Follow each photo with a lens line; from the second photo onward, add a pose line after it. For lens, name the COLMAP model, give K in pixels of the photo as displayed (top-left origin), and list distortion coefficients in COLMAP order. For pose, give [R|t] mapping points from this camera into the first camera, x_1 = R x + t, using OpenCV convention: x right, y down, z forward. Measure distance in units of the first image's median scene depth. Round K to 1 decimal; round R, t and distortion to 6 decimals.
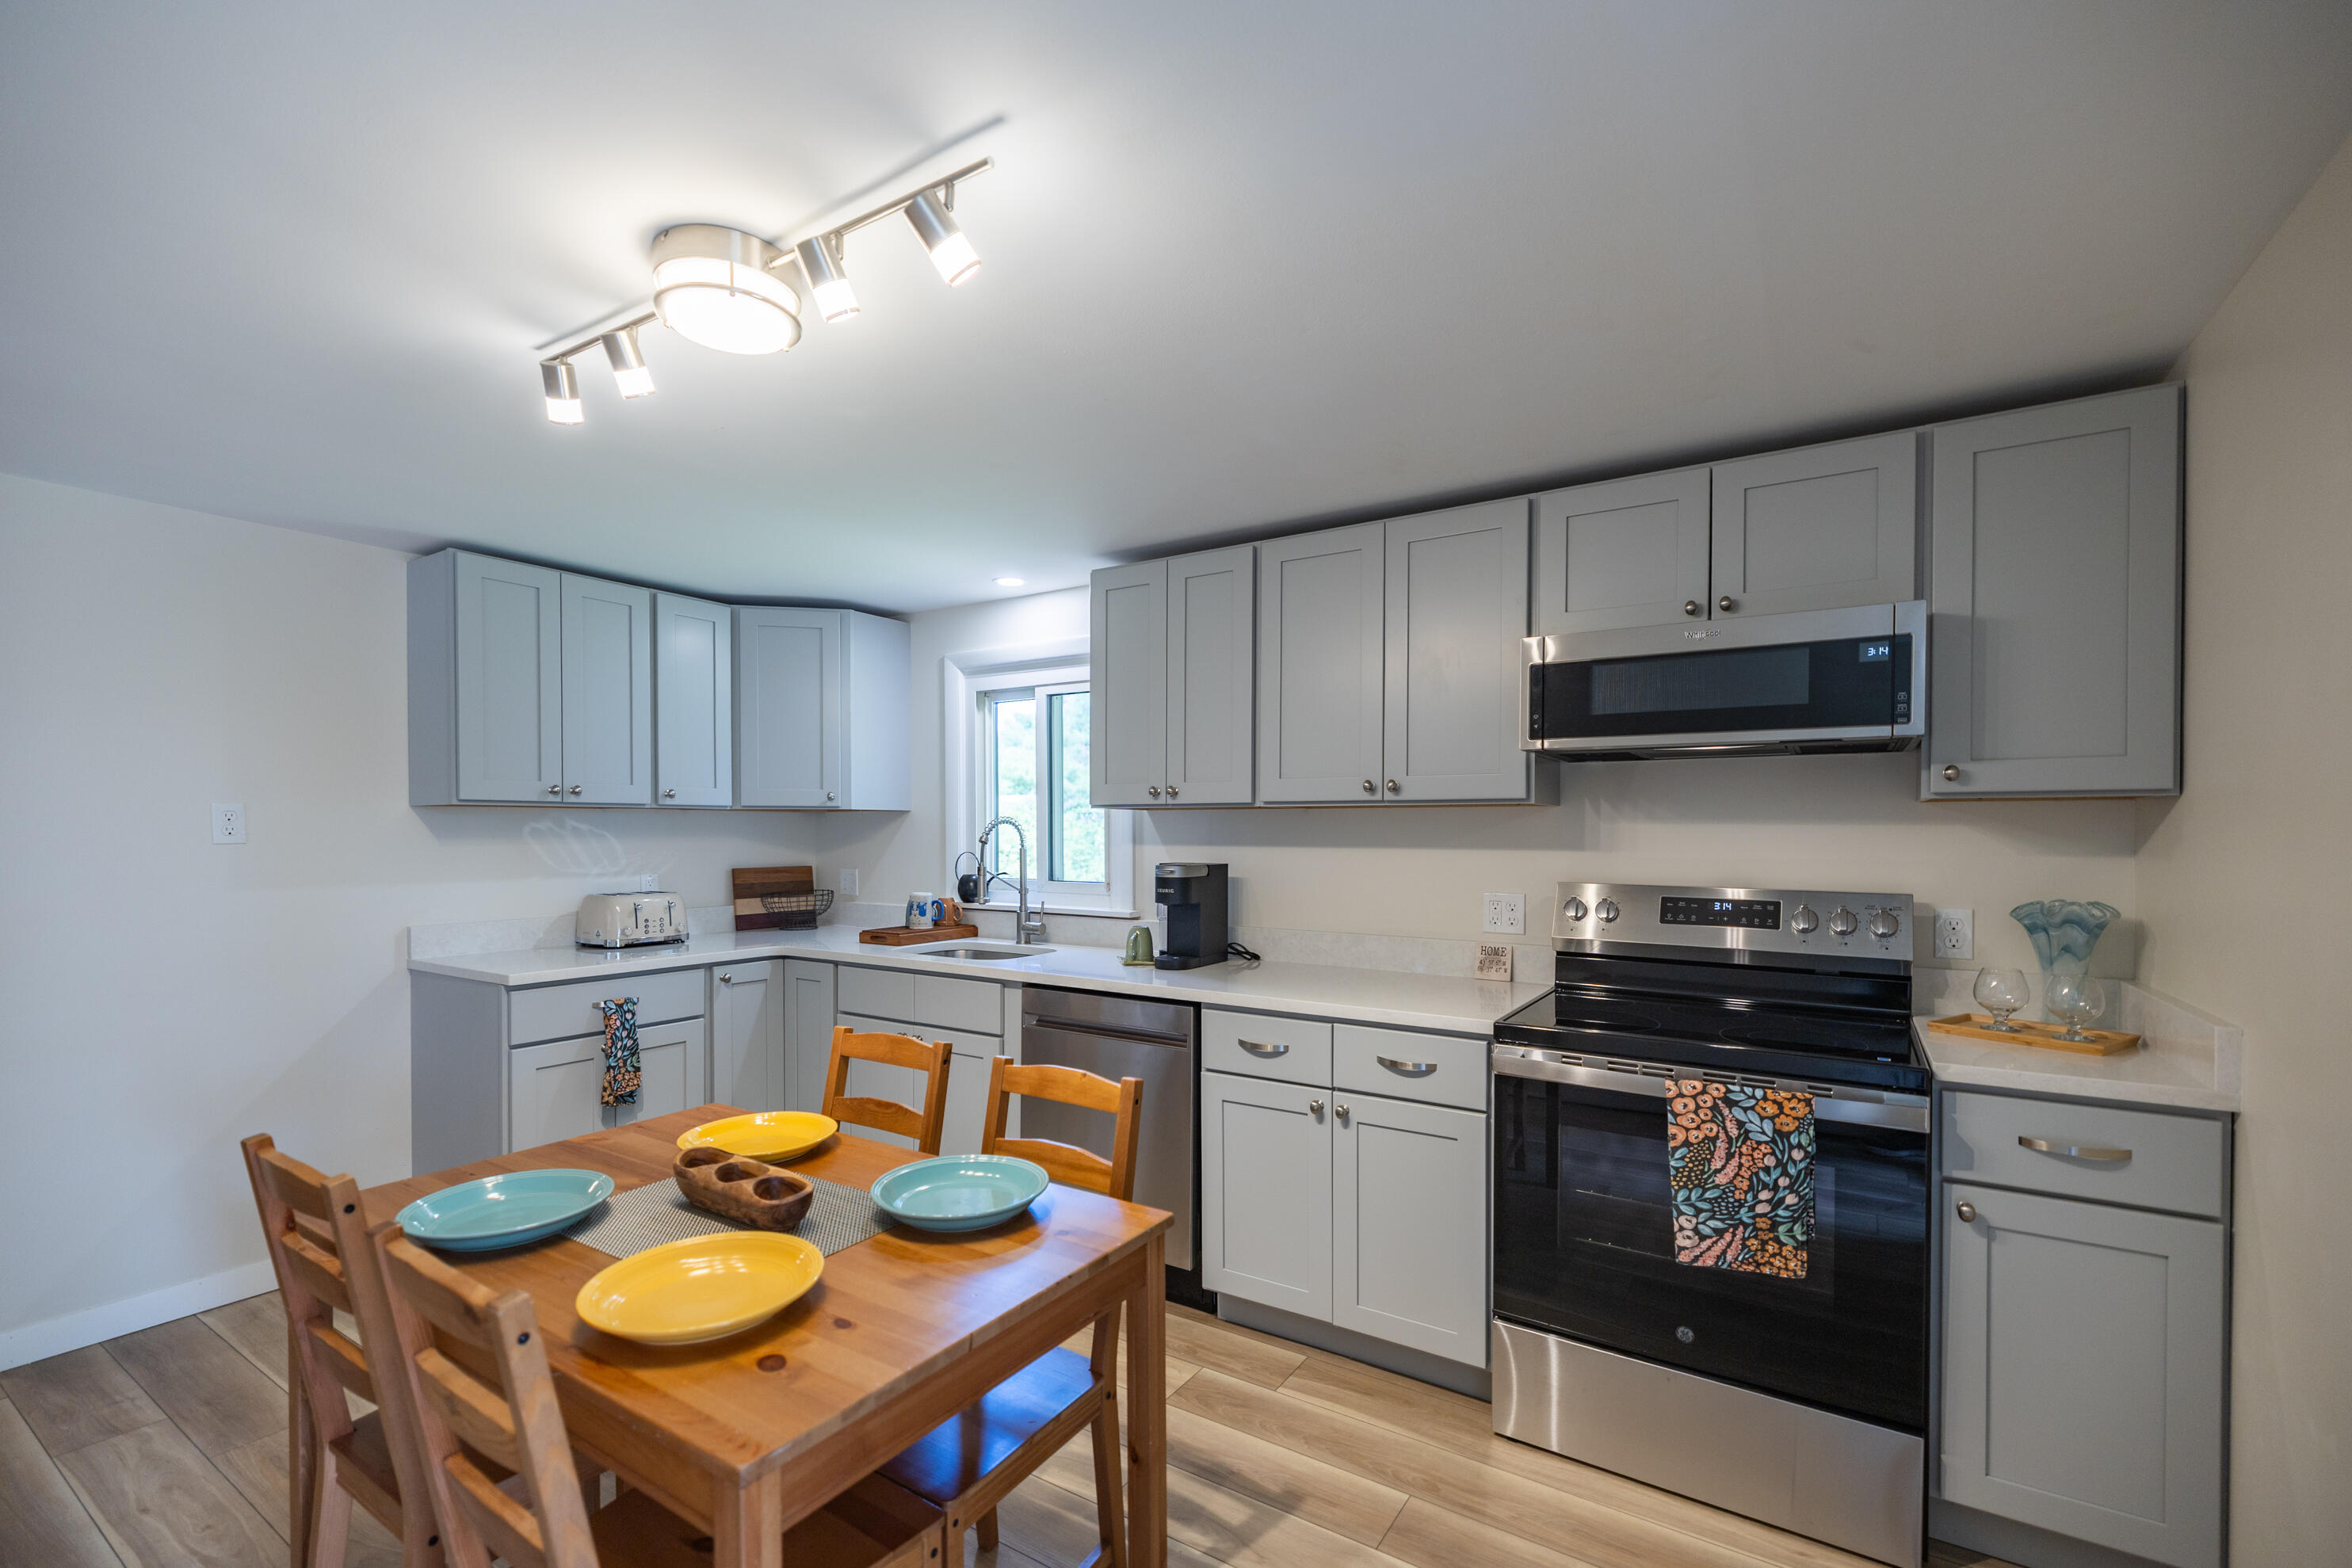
lens RADIAL K [[1030.8, 0, 1181.7], [0, 1030.8, 803.0], [0, 0, 1]] dist [-0.000378, -0.000013]
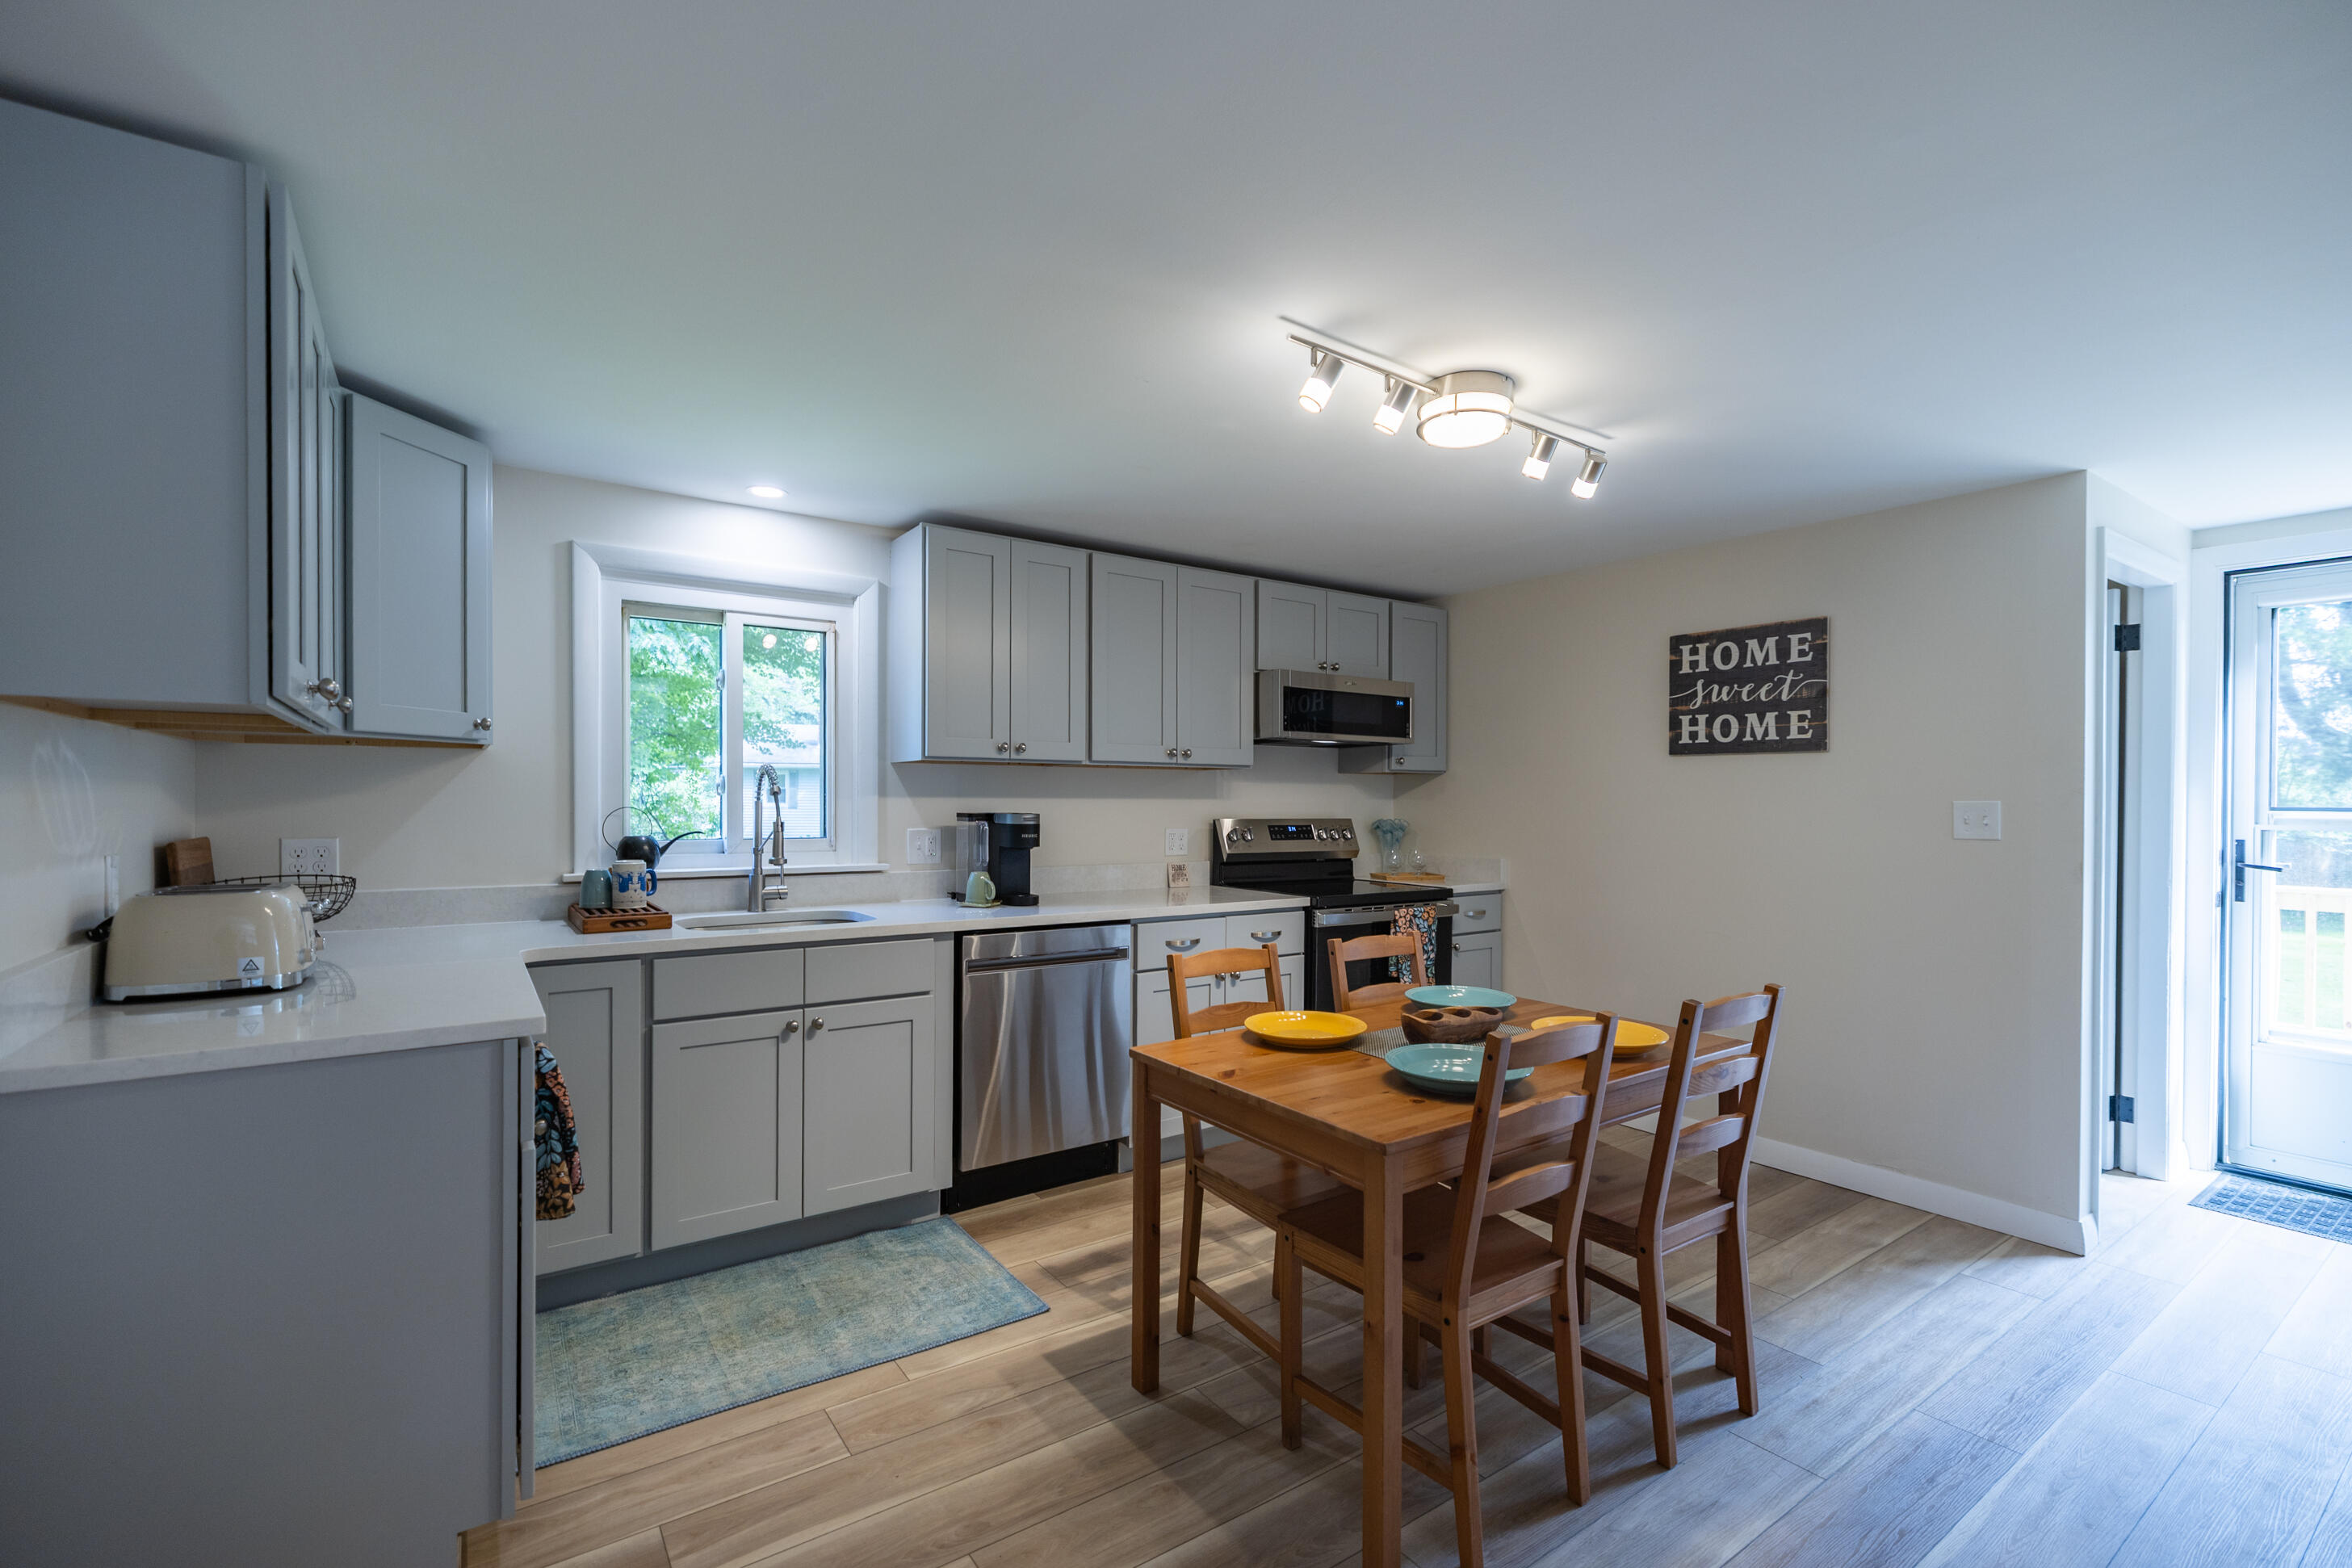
lens RADIAL K [[1030.9, 0, 1181.7], [0, 1030.9, 803.0], [0, 0, 1]] dist [-0.000378, -0.000013]
pose [[0.366187, -0.008764, 0.930500, -1.100525], [-0.030563, 0.999303, 0.021440, 0.020475], [-0.930039, -0.036290, 0.365664, 0.468313]]
